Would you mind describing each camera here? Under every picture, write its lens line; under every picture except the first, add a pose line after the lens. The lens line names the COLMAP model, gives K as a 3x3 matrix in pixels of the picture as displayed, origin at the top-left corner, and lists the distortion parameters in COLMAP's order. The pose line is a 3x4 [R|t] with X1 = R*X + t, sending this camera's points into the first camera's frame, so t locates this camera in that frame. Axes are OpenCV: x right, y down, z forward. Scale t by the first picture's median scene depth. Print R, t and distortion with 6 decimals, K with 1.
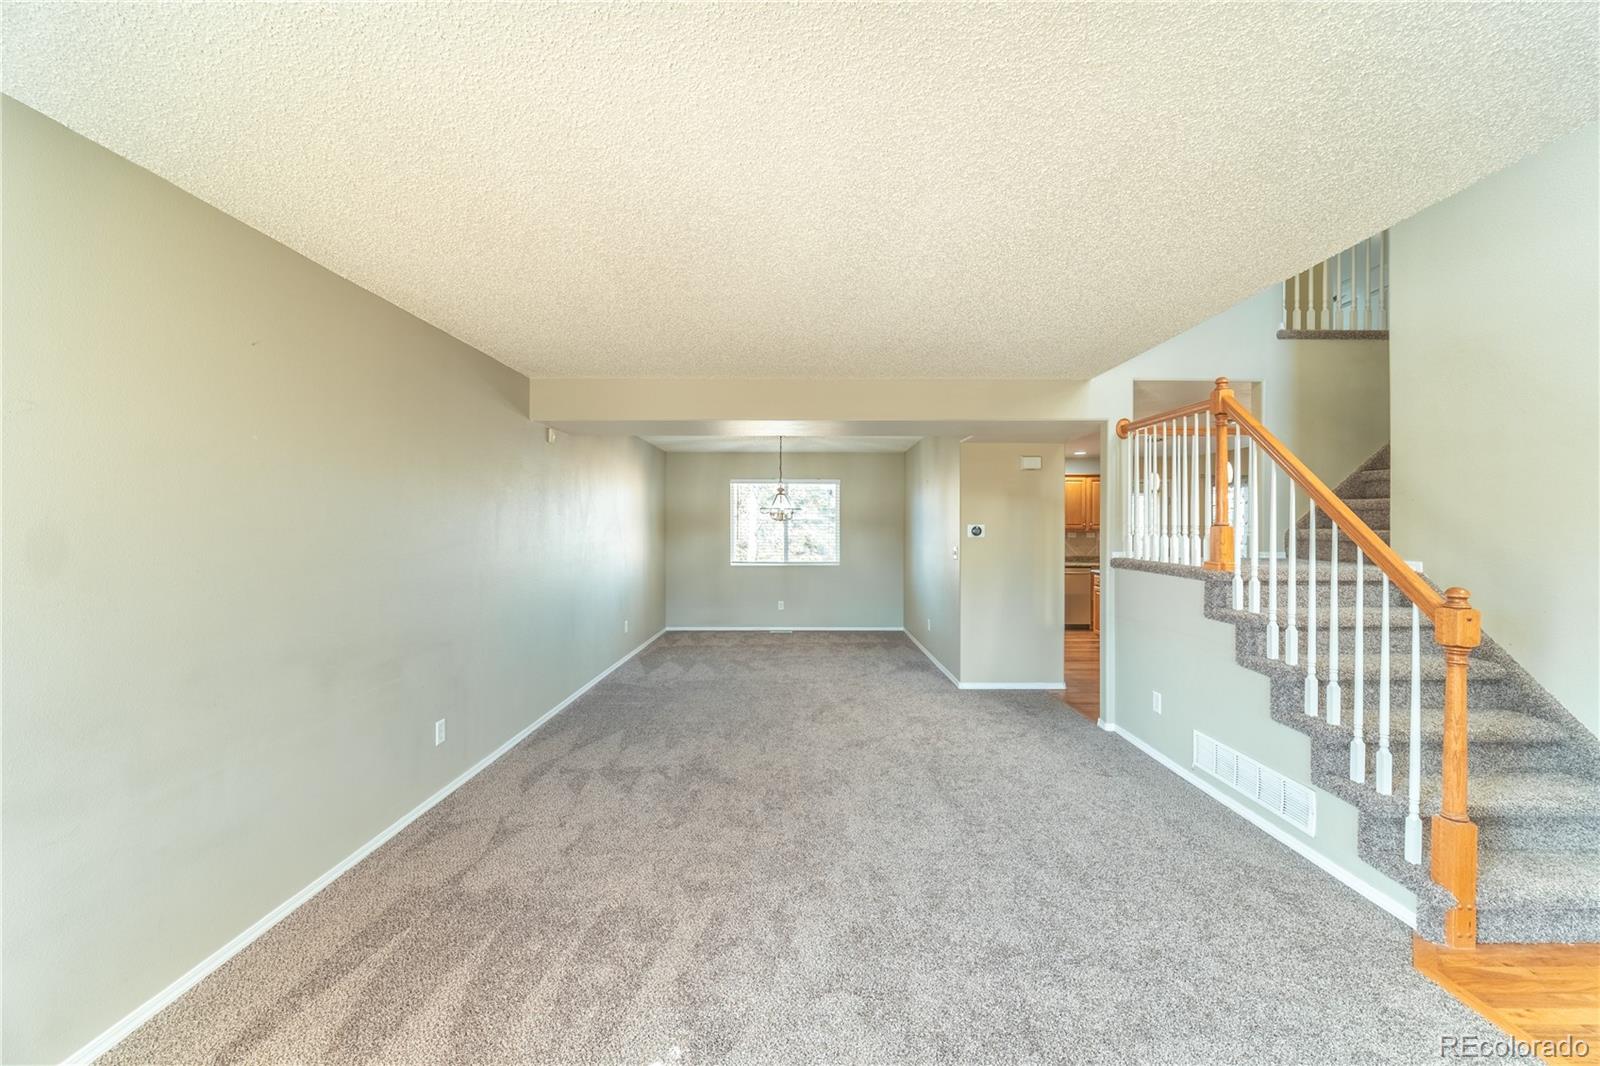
lens RADIAL K [[623.9, 0, 811.1], [0, 623.9, 531.7], [0, 0, 1]] dist [-0.004248, 0.001046]
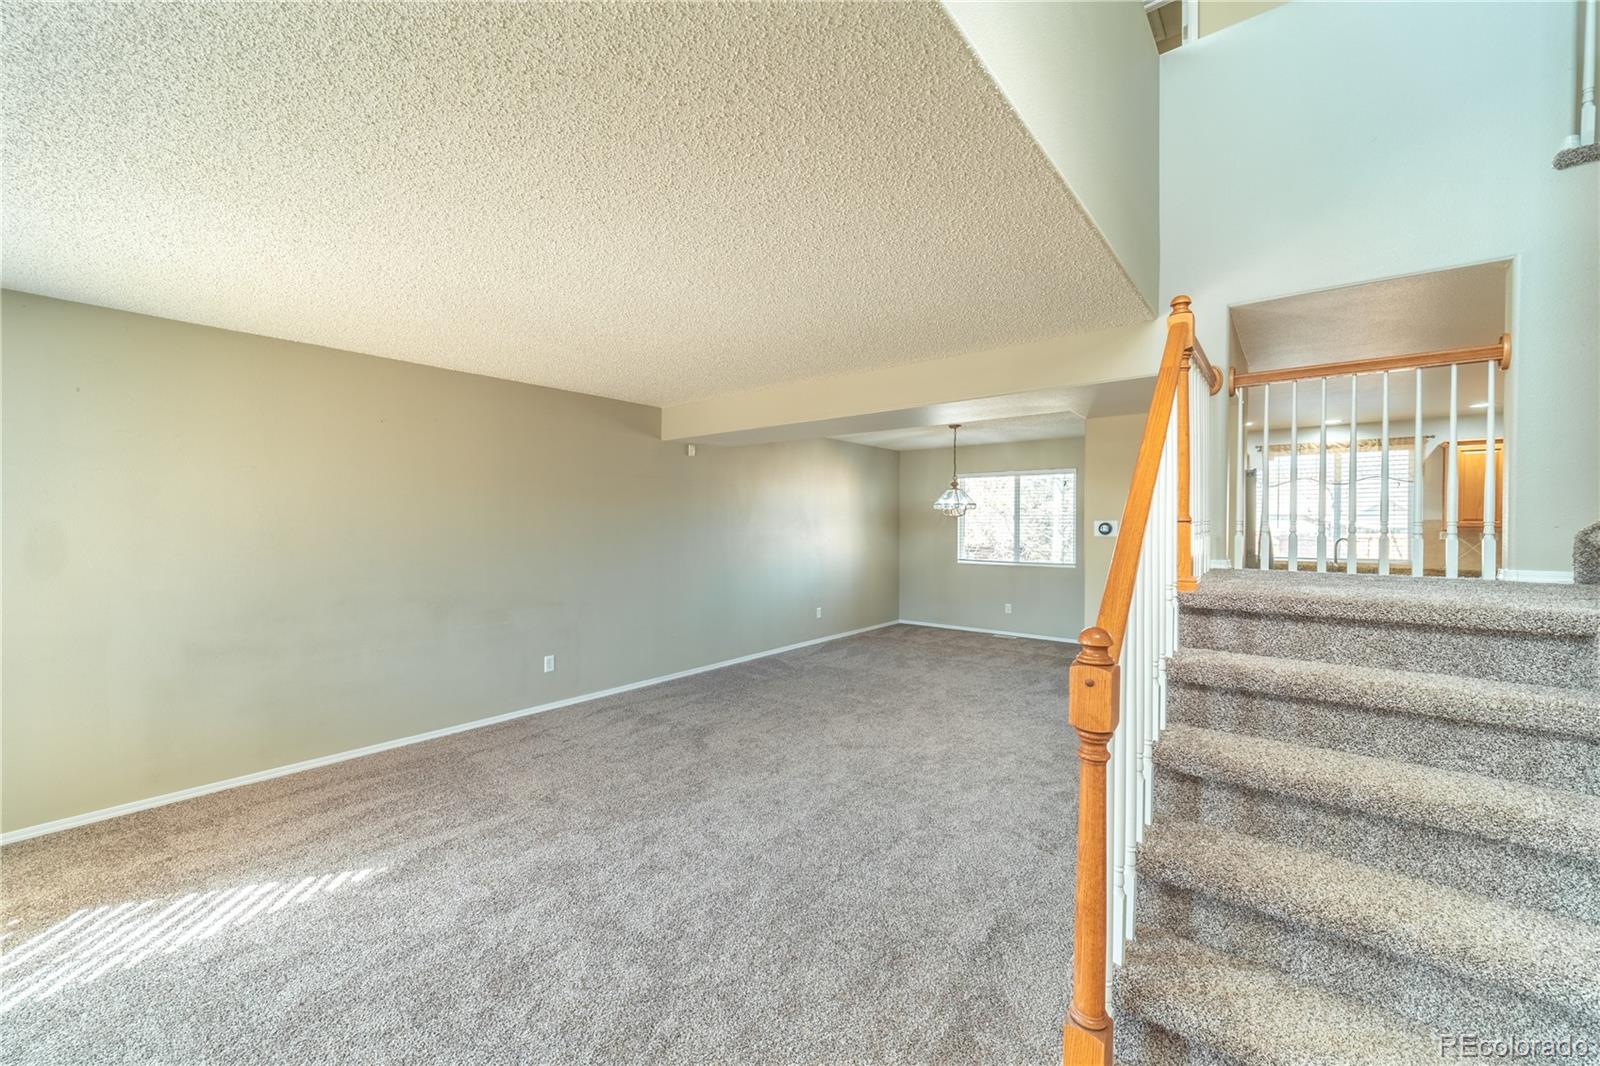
lens RADIAL K [[623.9, 0, 808.9], [0, 623.9, 531.9], [0, 0, 1]] dist [-0.004248, 0.001046]
pose [[0.776698, 0.008943, -0.629810, 0.724506], [-0.005786, 0.999958, 0.007064, -0.000898], [0.629847, -0.001842, 0.776717, 0.228454]]
